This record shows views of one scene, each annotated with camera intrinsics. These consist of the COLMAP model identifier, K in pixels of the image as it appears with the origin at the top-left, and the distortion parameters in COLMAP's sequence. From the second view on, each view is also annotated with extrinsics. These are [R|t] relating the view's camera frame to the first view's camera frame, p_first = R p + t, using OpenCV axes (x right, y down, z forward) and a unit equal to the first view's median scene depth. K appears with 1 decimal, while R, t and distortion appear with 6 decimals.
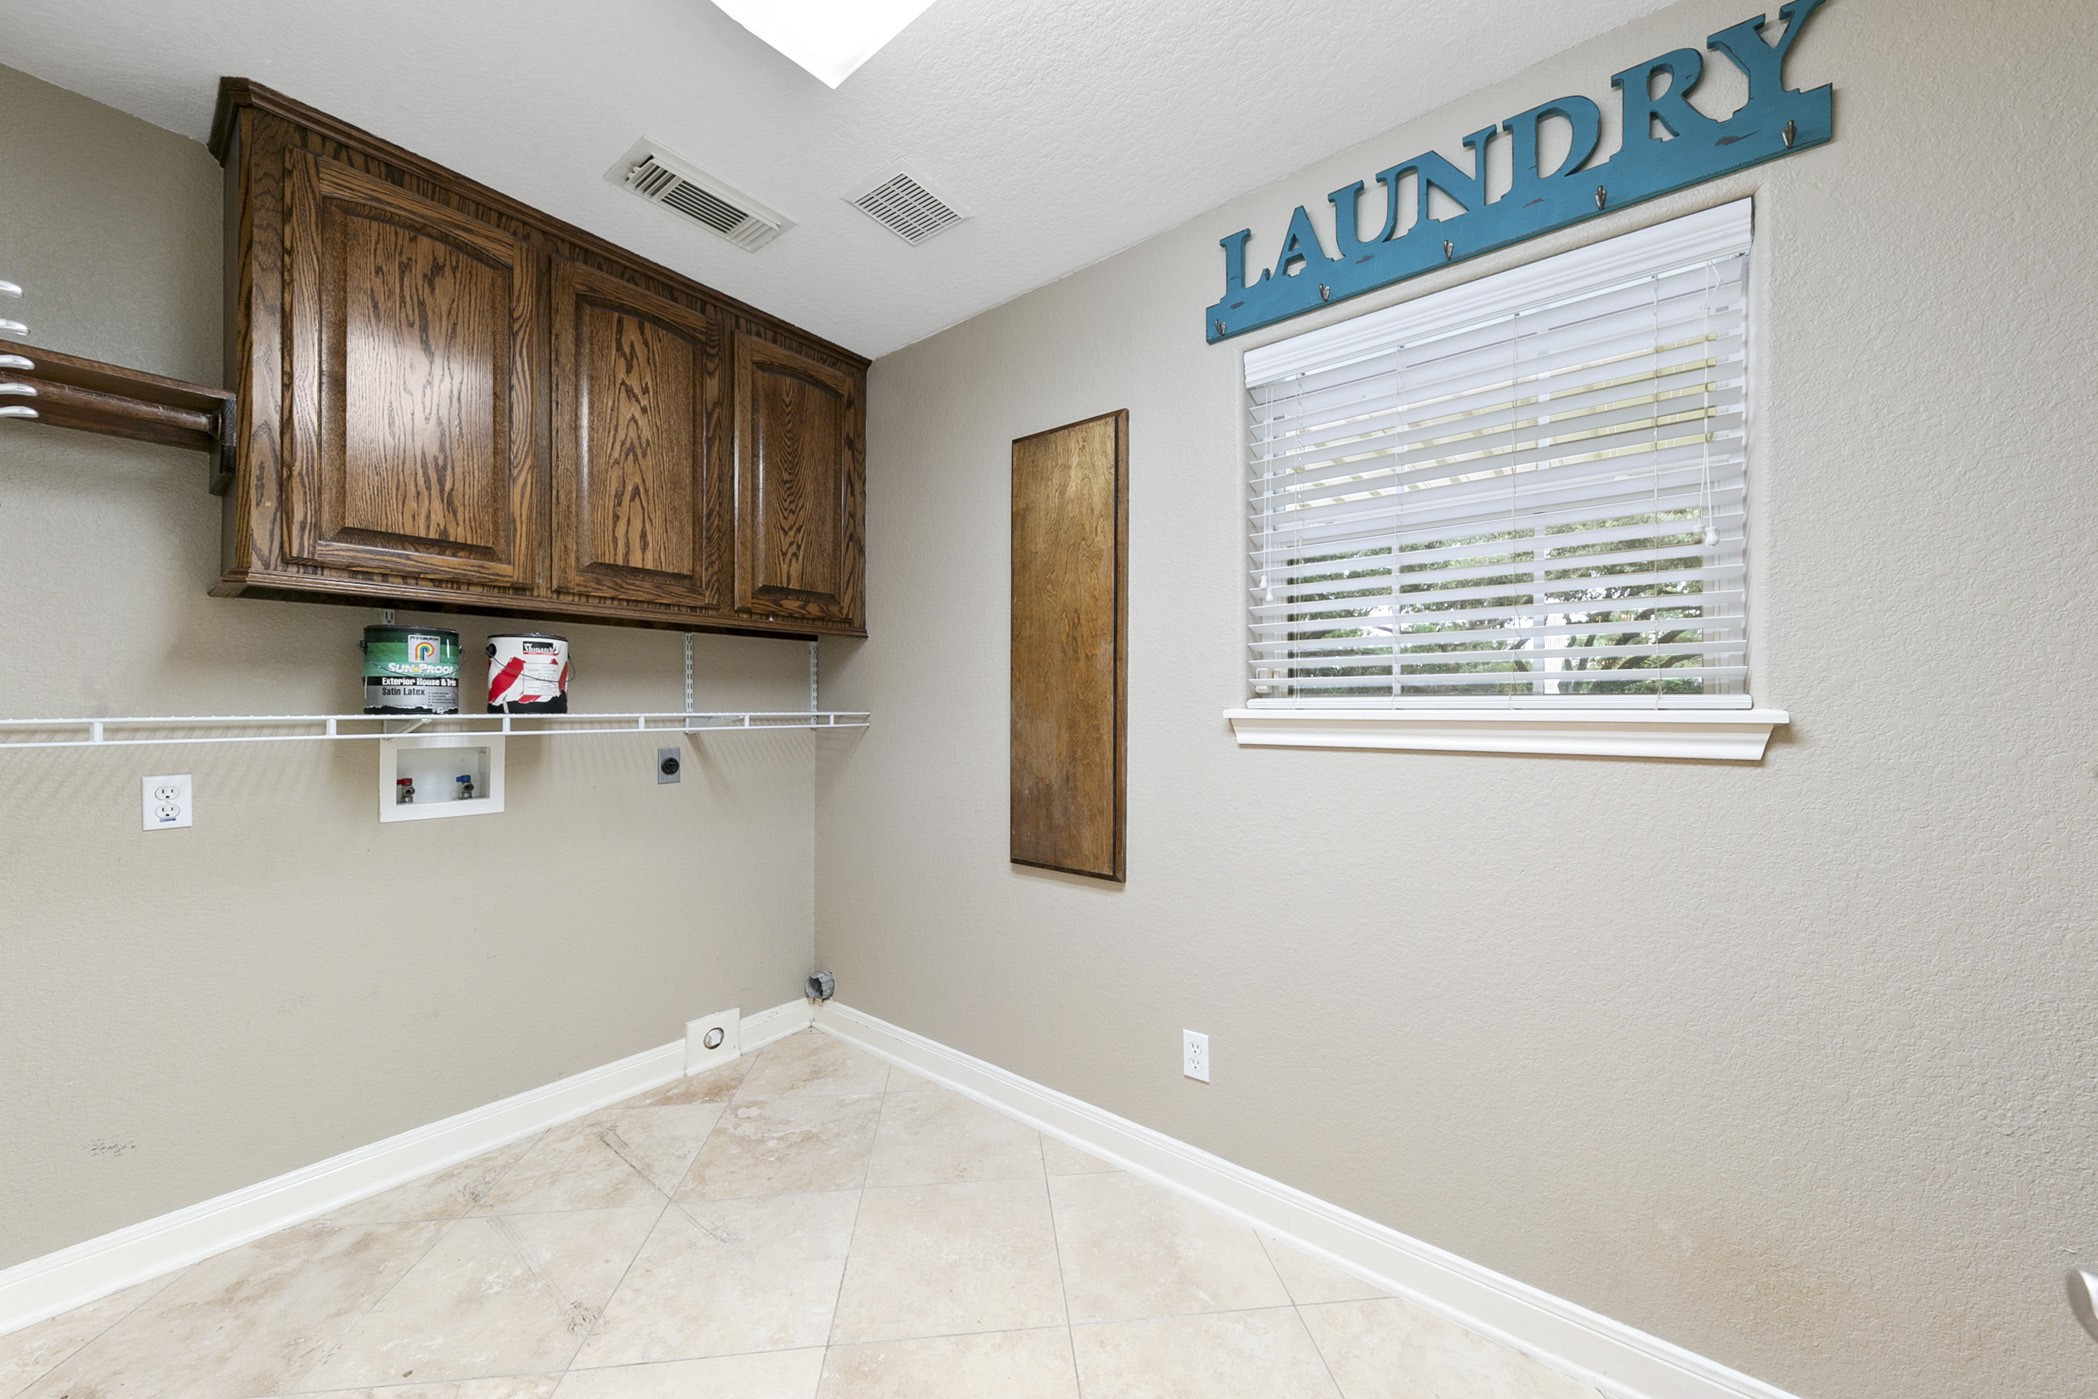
lens RADIAL K [[744.2, 0, 1065.7], [0, 744.2, 703.6], [0, 0, 1]] dist [0.015392, -0.003792]
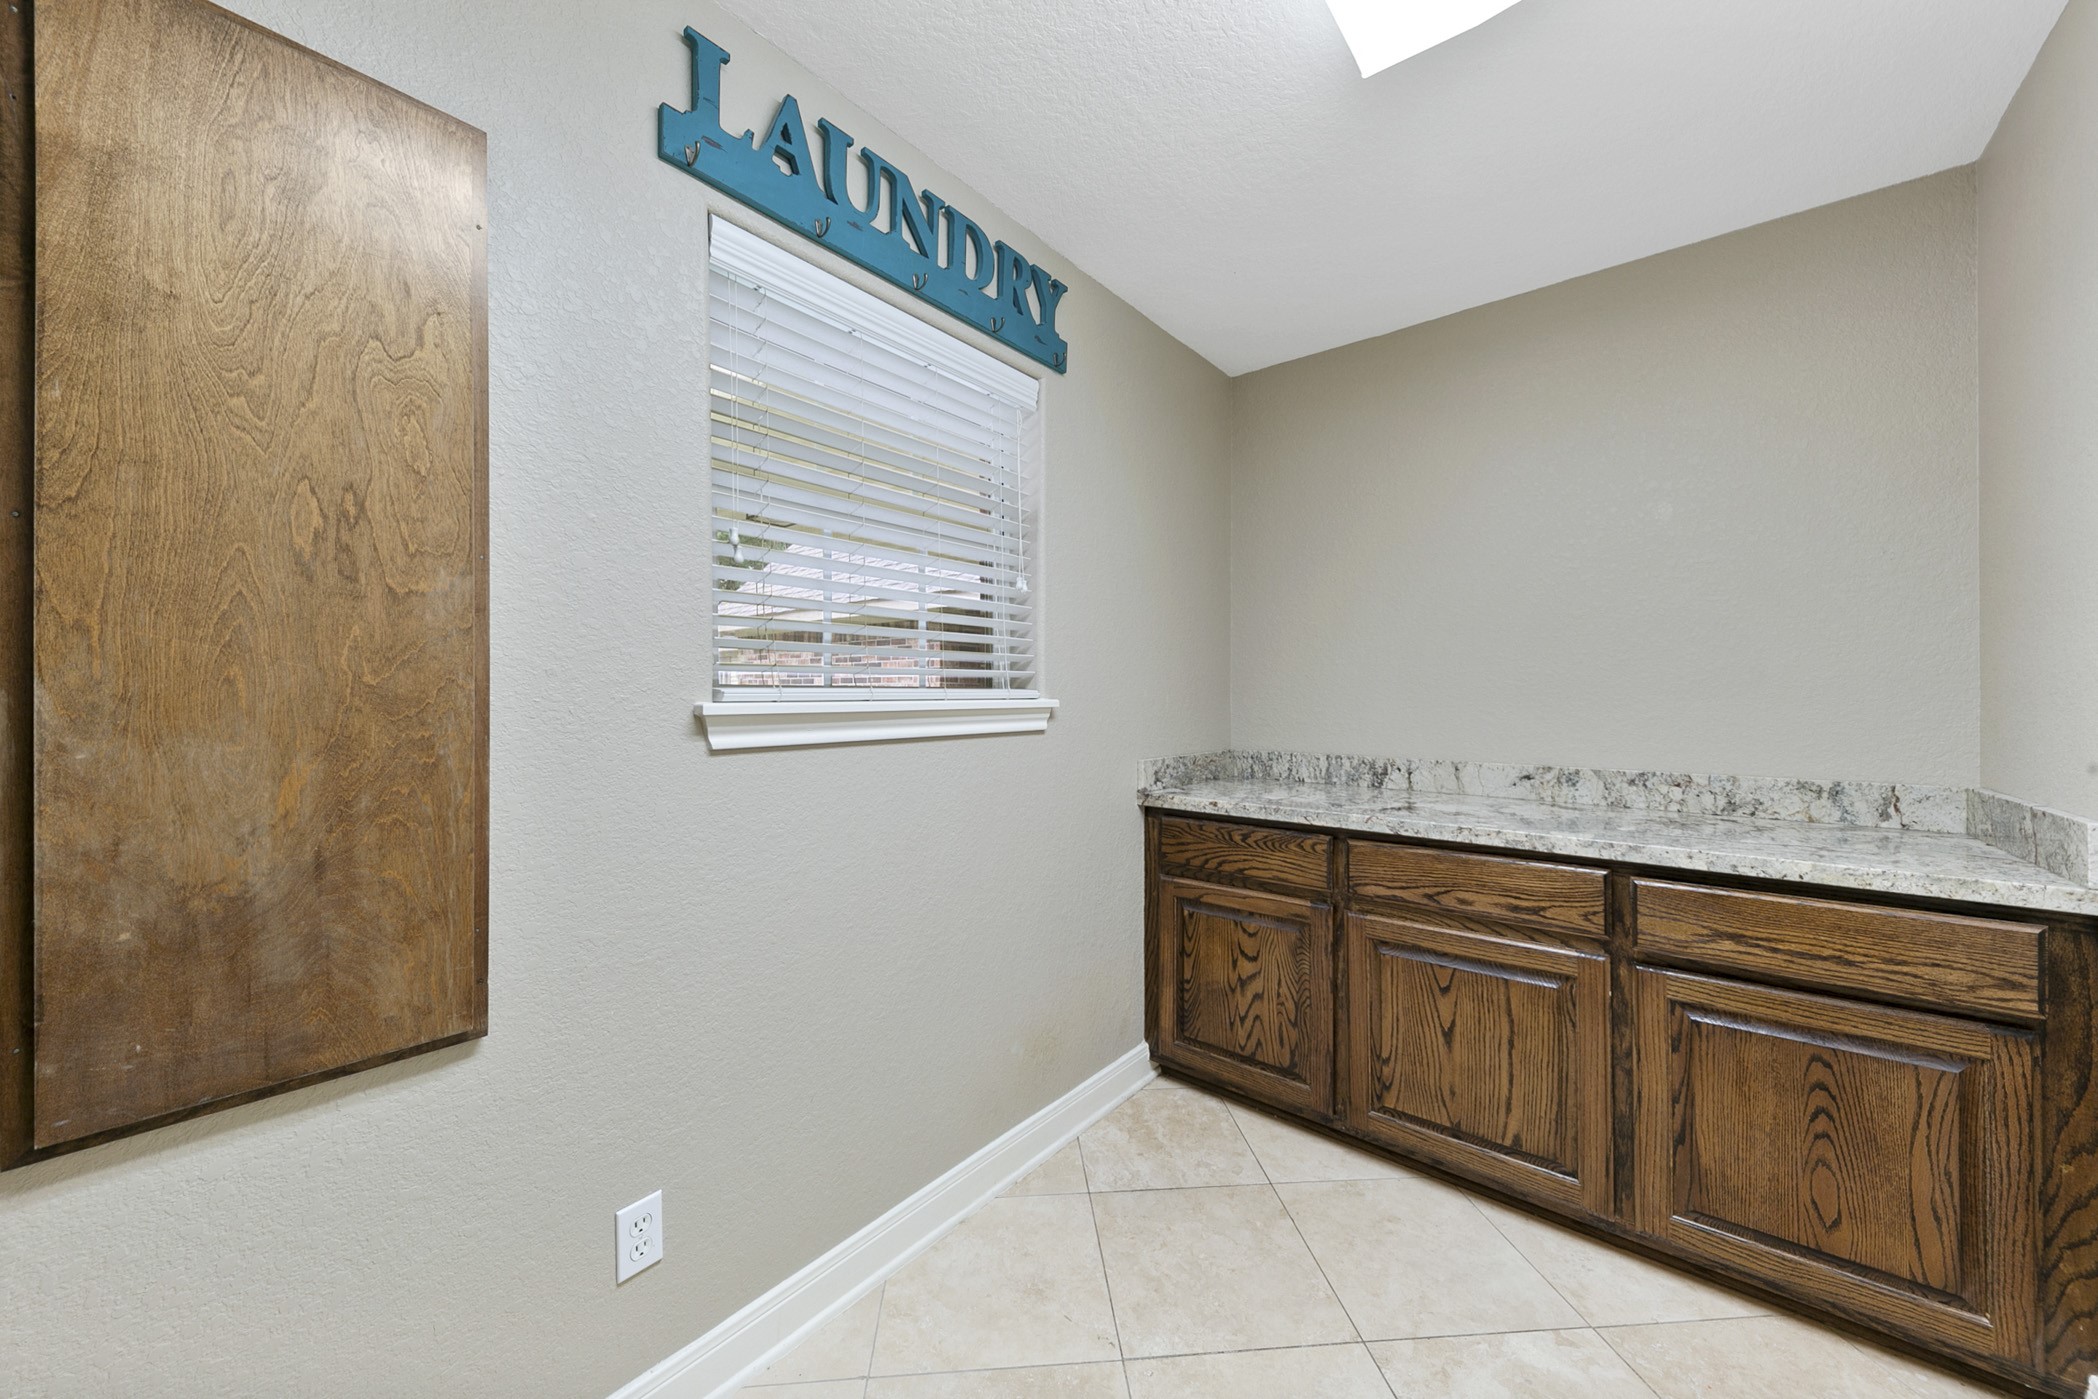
lens RADIAL K [[744.2, 0, 1066.3], [0, 744.2, 698.5], [0, 0, 1]] dist [0.015392, -0.003792]
pose [[0.030663, -0.004078, 0.999521, -0.437141], [-0.000693, 0.999991, 0.004101, 0.000293], [-0.999530, -0.000818, 0.030660, 0.569322]]
